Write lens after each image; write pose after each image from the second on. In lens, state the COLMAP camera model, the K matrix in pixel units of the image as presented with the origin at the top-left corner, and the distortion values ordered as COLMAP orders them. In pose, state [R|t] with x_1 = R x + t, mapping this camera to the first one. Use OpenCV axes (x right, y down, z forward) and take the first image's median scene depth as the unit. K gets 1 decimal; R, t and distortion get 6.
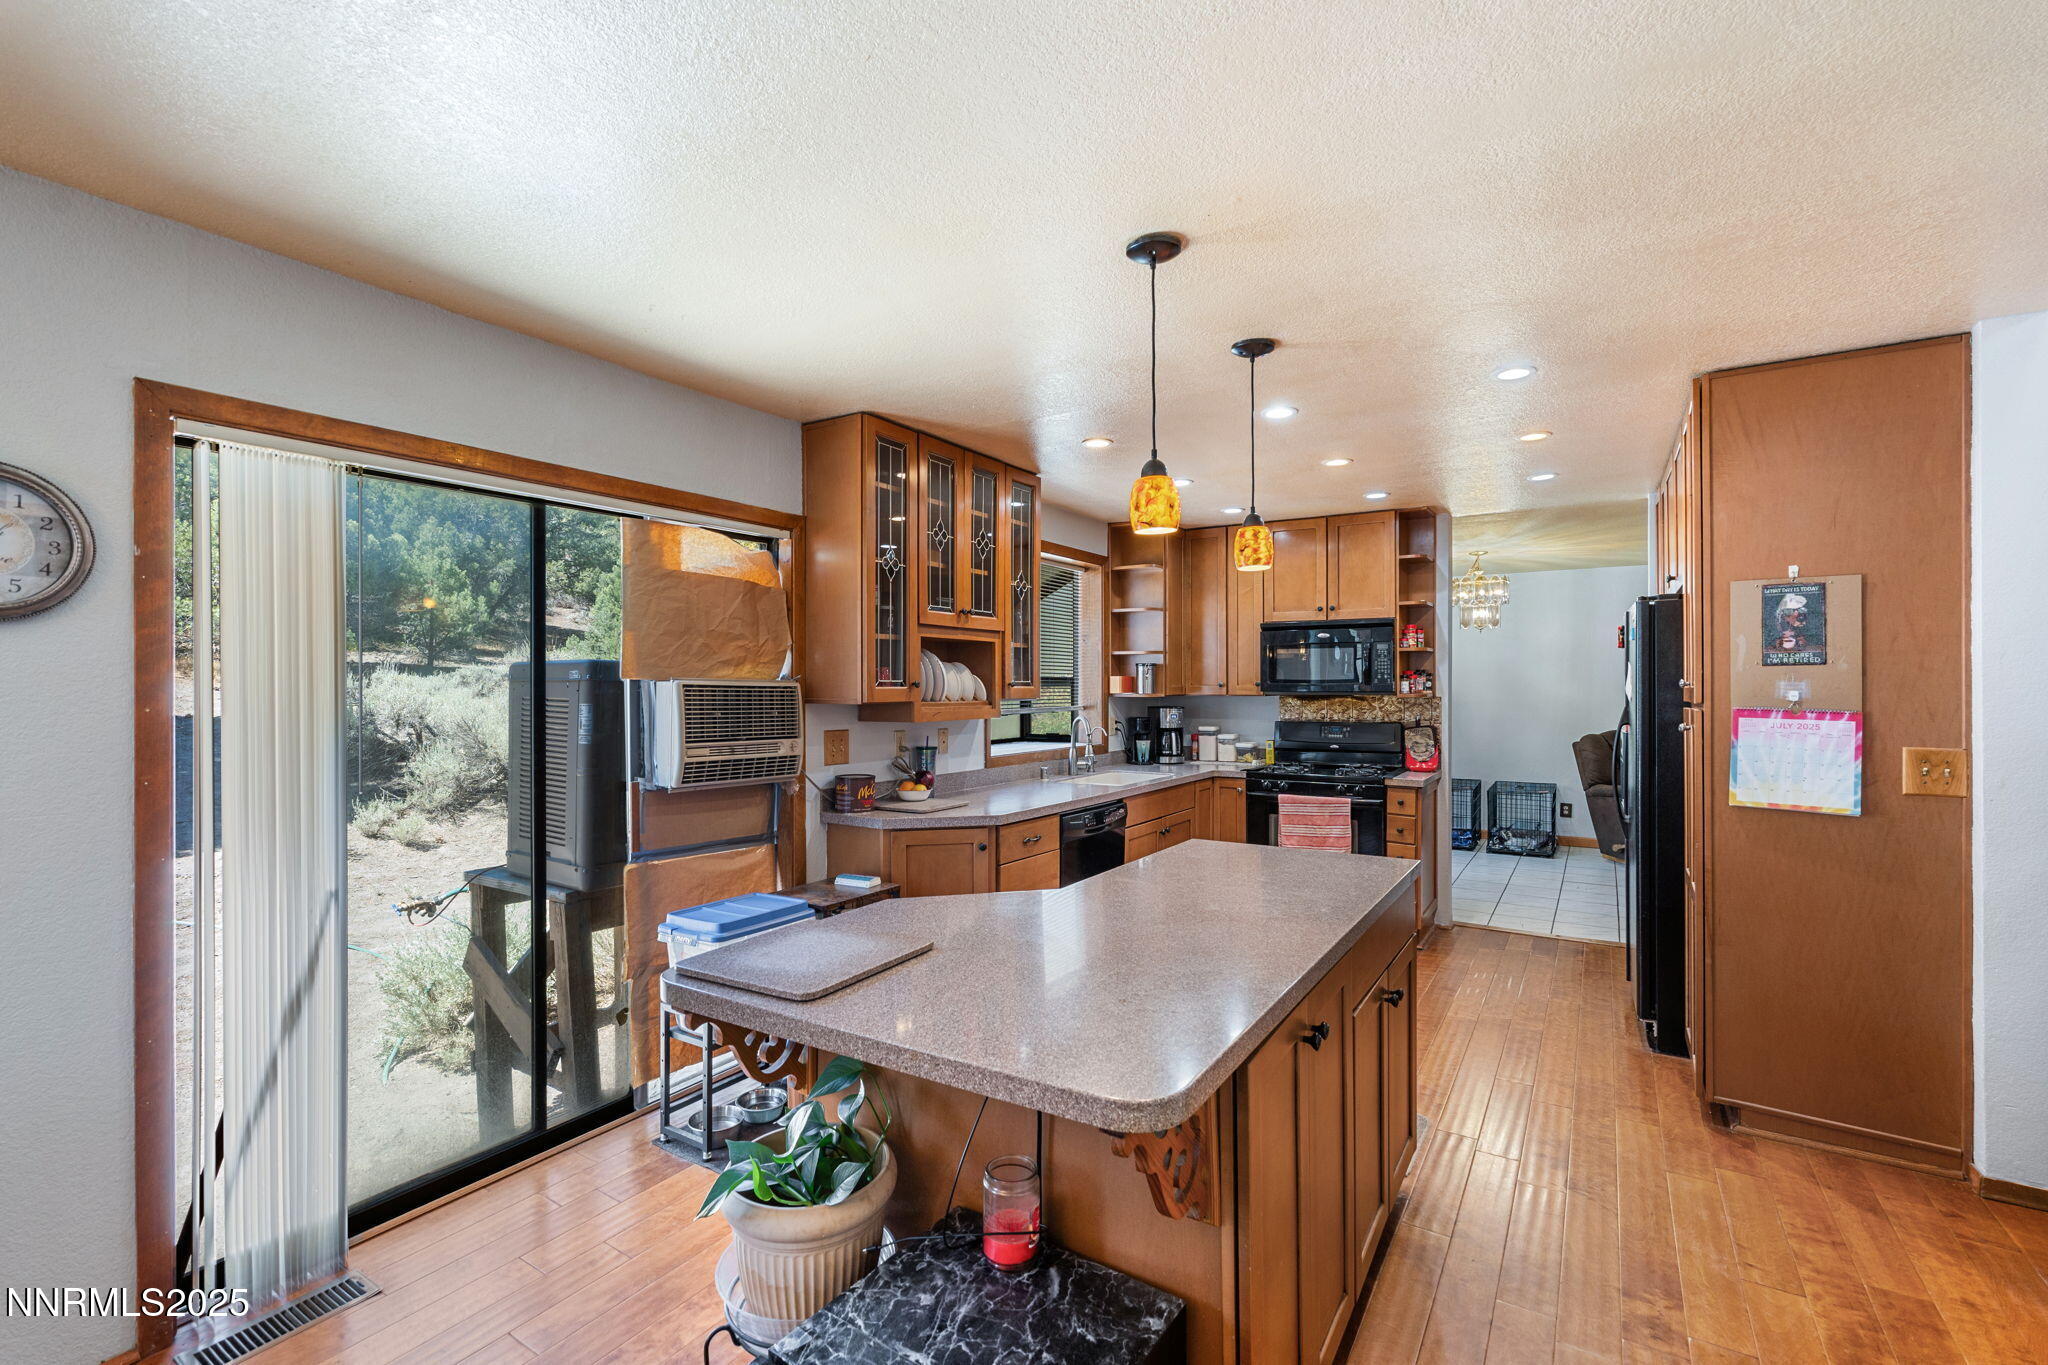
lens RADIAL K [[902.4, 0, 1013.6], [0, 902.4, 684.7], [0, 0, 1]] dist [-0.006691, 0.001700]
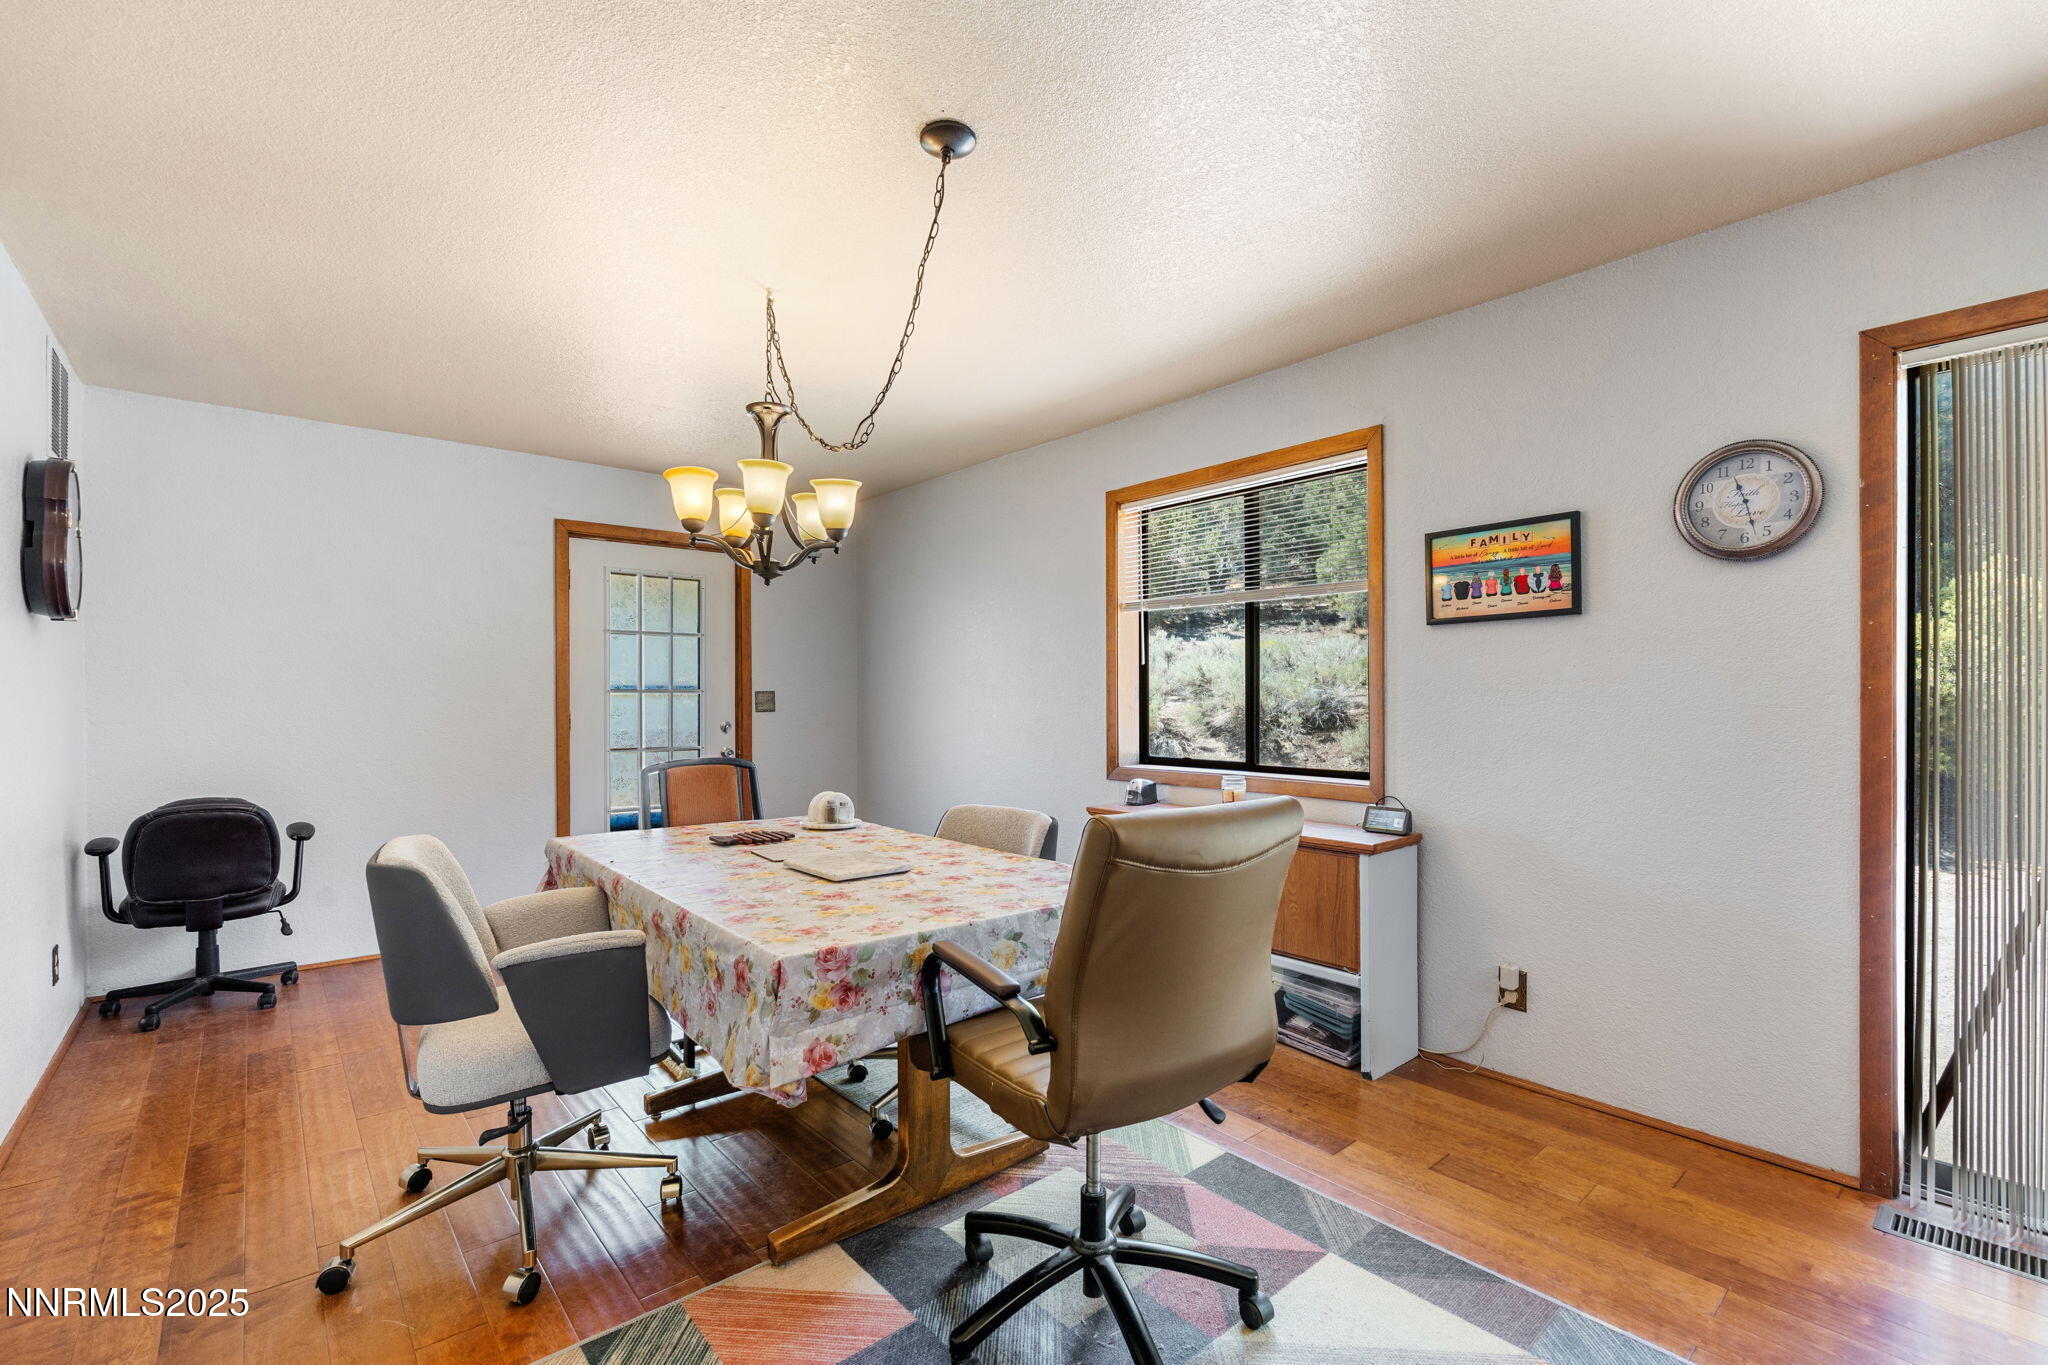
lens RADIAL K [[901.3, 0, 1032.1], [0, 901.3, 703.3], [0, 0, 1]] dist [-0.003810, 0.000738]
pose [[-0.285179, 0.014150, -0.958370, 0.157666], [0.003691, 0.999900, 0.013665, 0.041212], [0.958467, 0.000360, -0.285202, 0.117589]]
